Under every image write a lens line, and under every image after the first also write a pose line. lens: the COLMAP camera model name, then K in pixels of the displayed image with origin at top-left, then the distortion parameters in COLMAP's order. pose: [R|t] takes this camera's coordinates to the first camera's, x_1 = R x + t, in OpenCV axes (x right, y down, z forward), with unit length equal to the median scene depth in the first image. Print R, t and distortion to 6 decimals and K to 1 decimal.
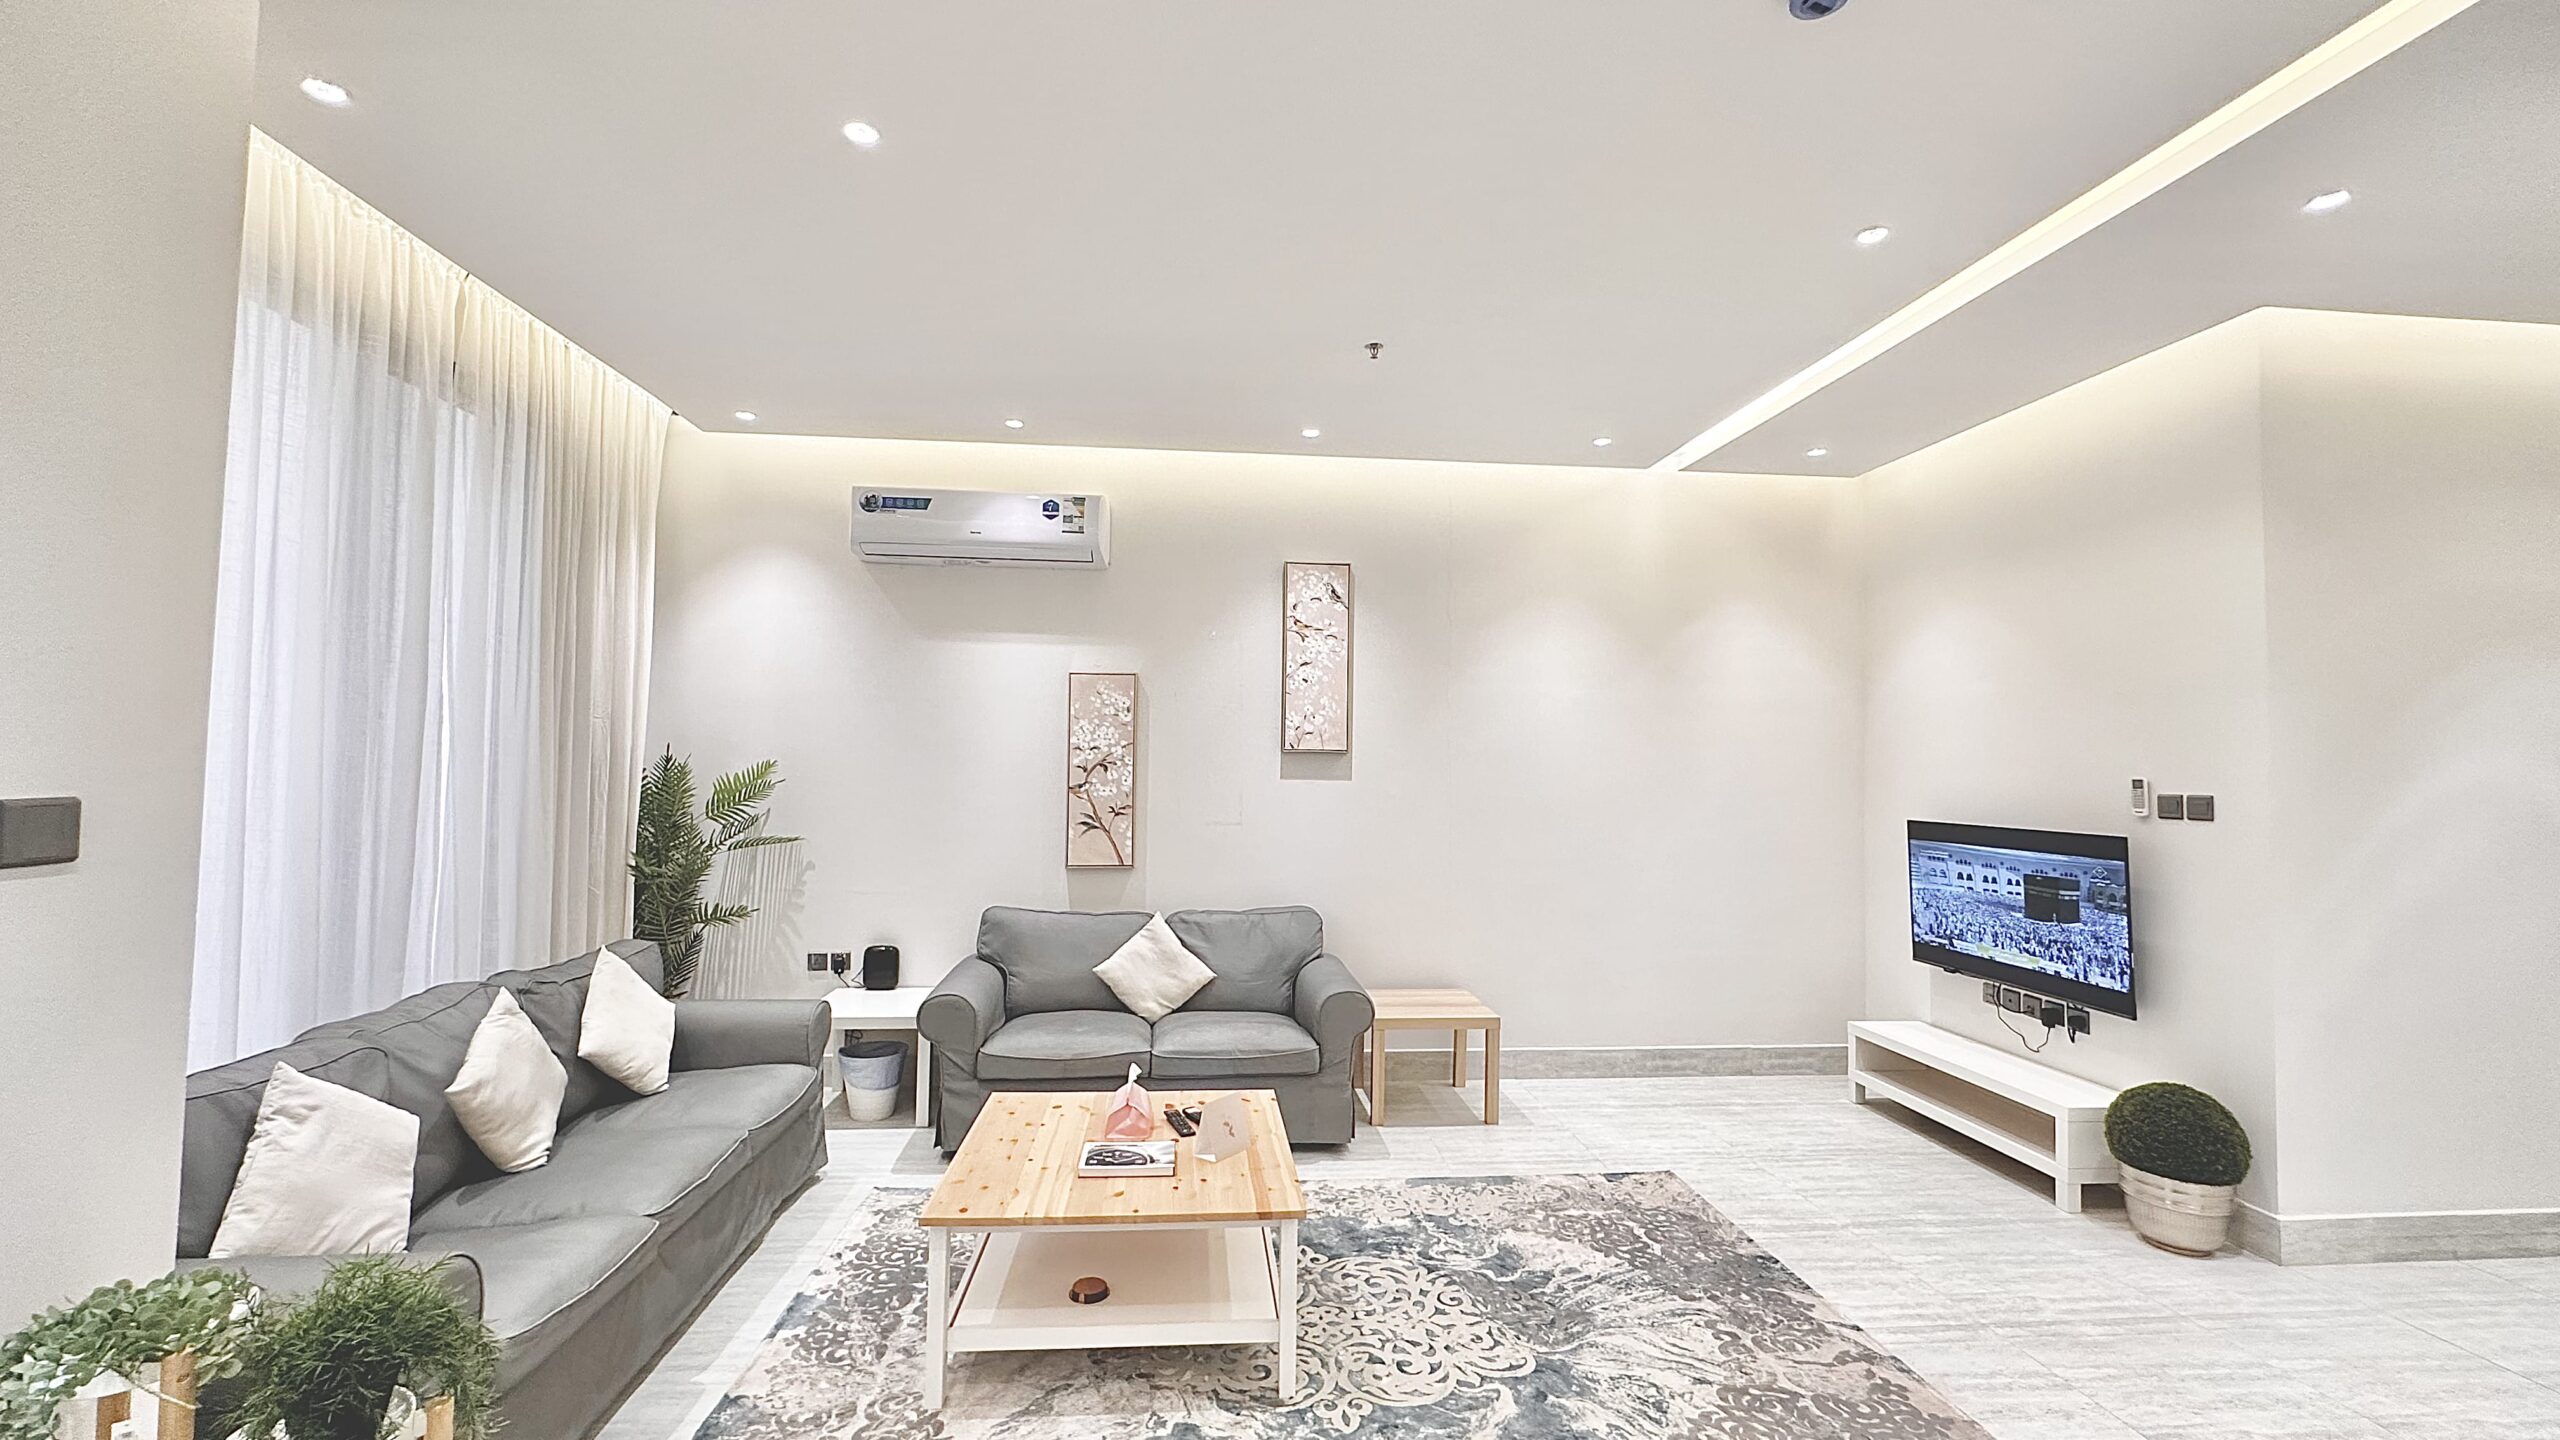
lens RADIAL K [[1012.3, 0, 1259.0], [0, 1012.3, 725.4], [0, 0, 1]] dist [-0.007615, 0.000559]
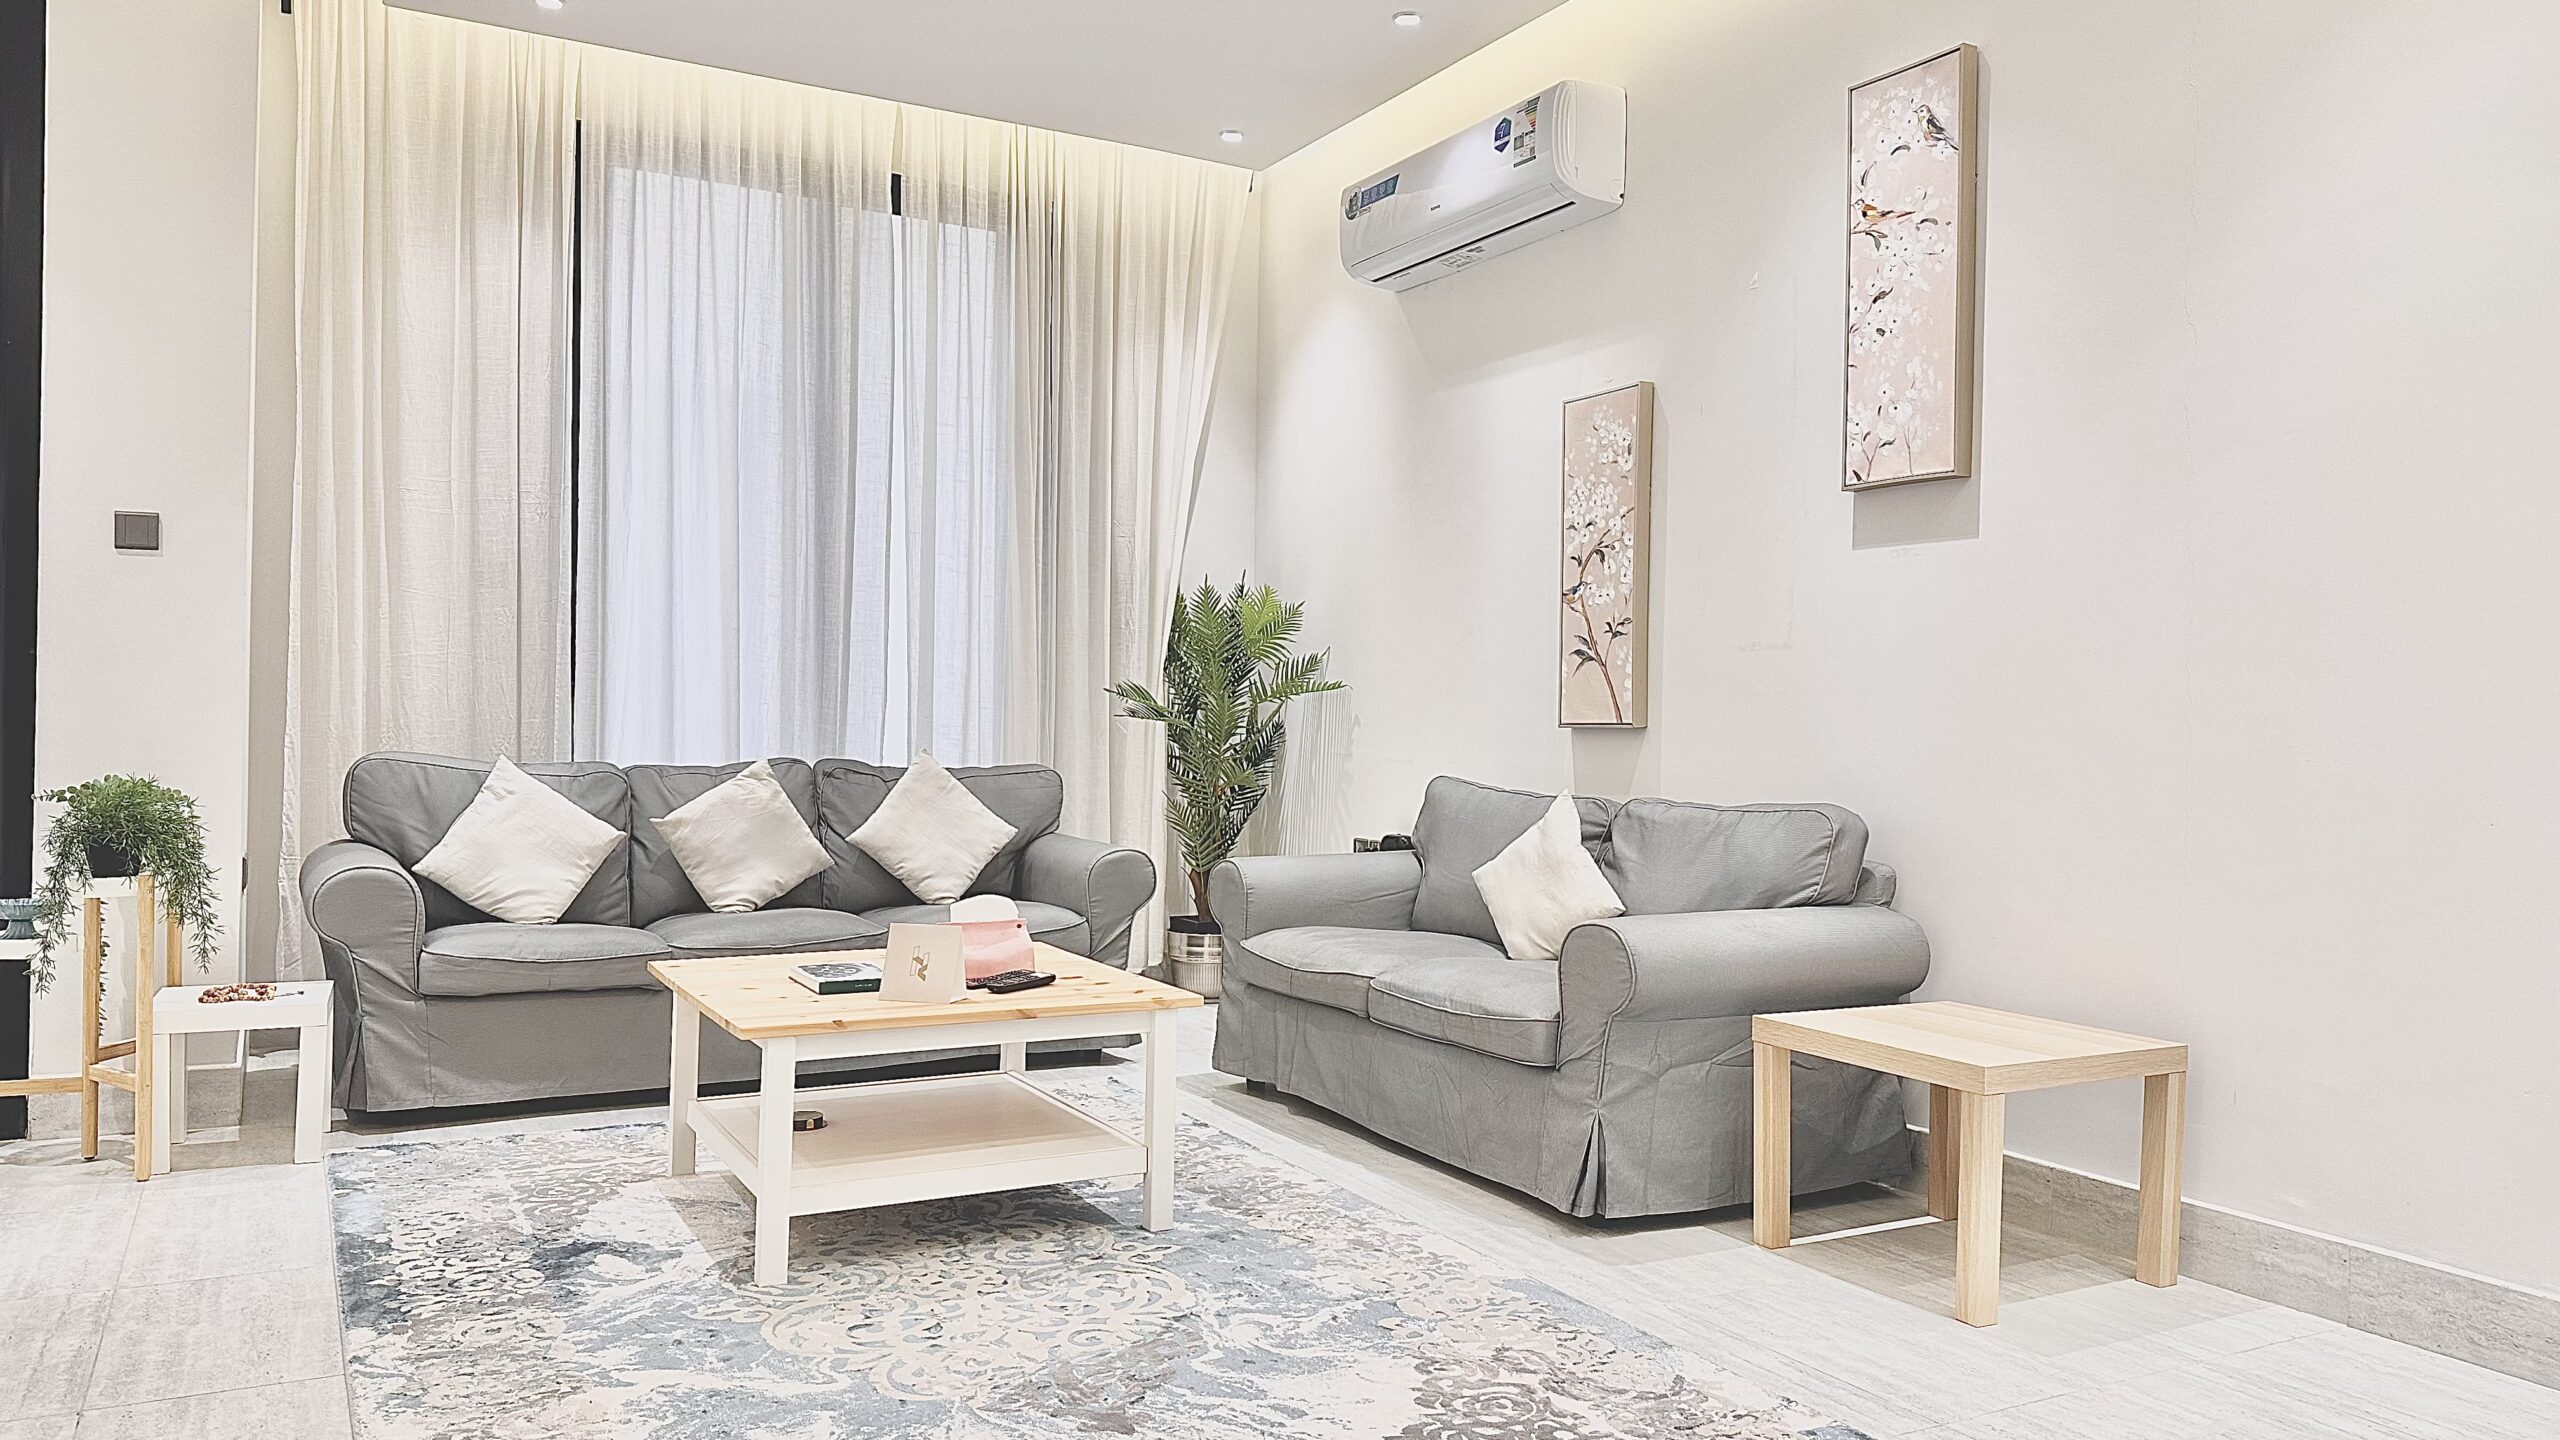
lens RADIAL K [[1742.6, 0, 1268.0], [0, 1742.6, 716.8], [0, 0, 1]] dist [0.240010, -0.525060]
pose [[0.418550, -0.005075, -0.908179, 0.709906], [0.017764, 0.999839, 0.002600, 0.132796], [0.908020, -0.017221, 0.418573, 0.414824]]
